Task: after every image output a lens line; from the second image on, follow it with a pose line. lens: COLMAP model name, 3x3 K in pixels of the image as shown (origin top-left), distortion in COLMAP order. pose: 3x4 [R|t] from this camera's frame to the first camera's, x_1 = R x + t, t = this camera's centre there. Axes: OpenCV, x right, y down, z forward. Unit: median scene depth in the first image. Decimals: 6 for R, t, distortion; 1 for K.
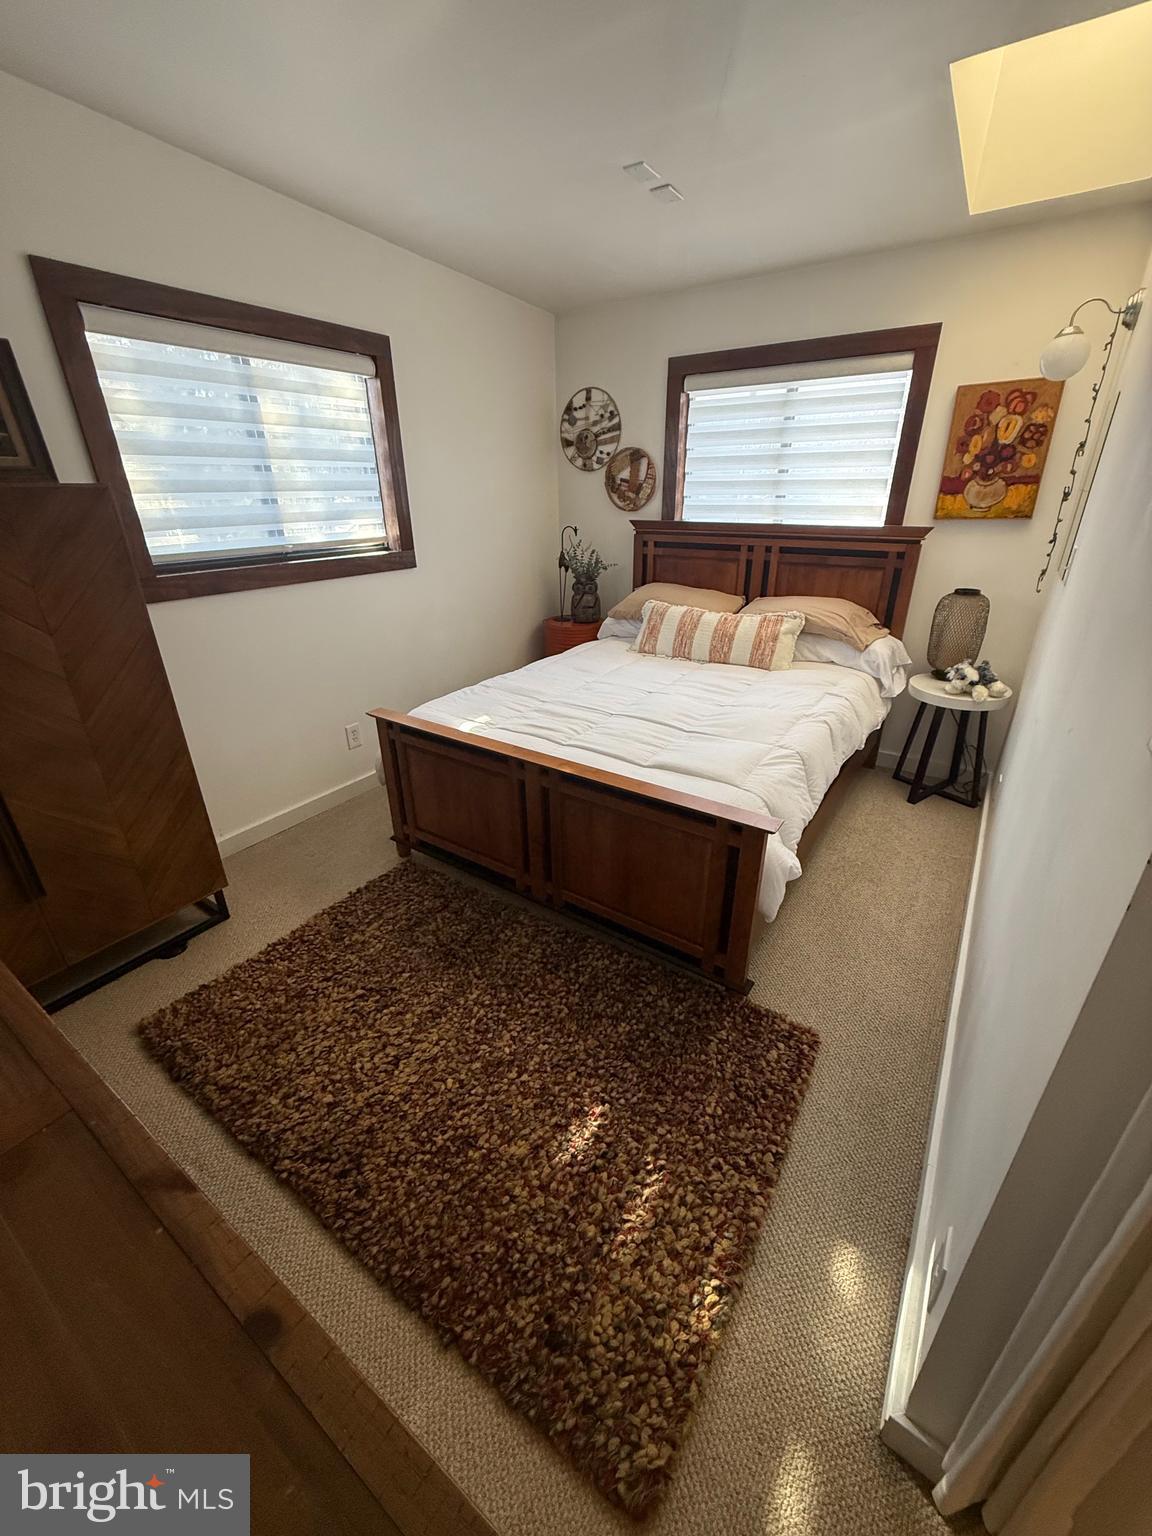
lens RADIAL K [[607.7, 0, 577.1], [0, 607.7, 762.9], [0, 0, 1]] dist [-0.001761, 0.001390]
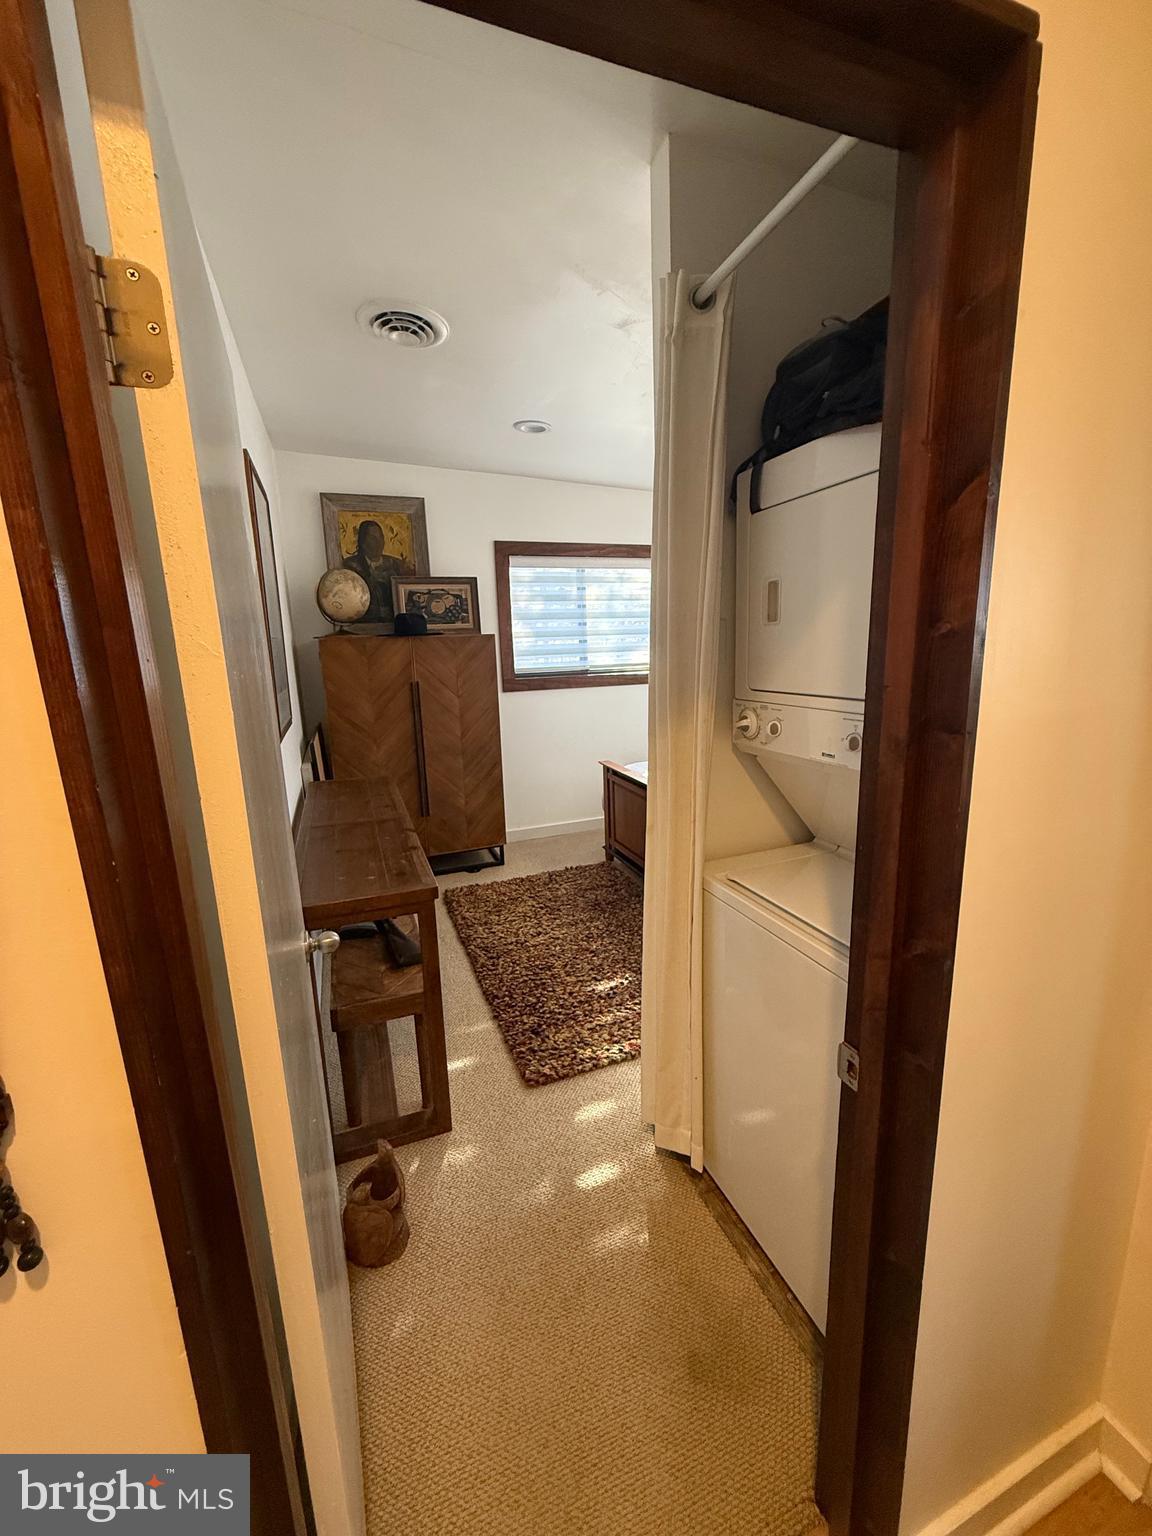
lens RADIAL K [[607.7, 0, 575.7], [0, 607.7, 769.8], [0, 0, 1]] dist [-0.001761, 0.001390]
pose [[0.816051, 0.098314, -0.569557, 0.582993], [-0.215416, 0.966162, -0.141871, 0.201084], [0.536336, 0.238465, 0.809616, -0.381065]]
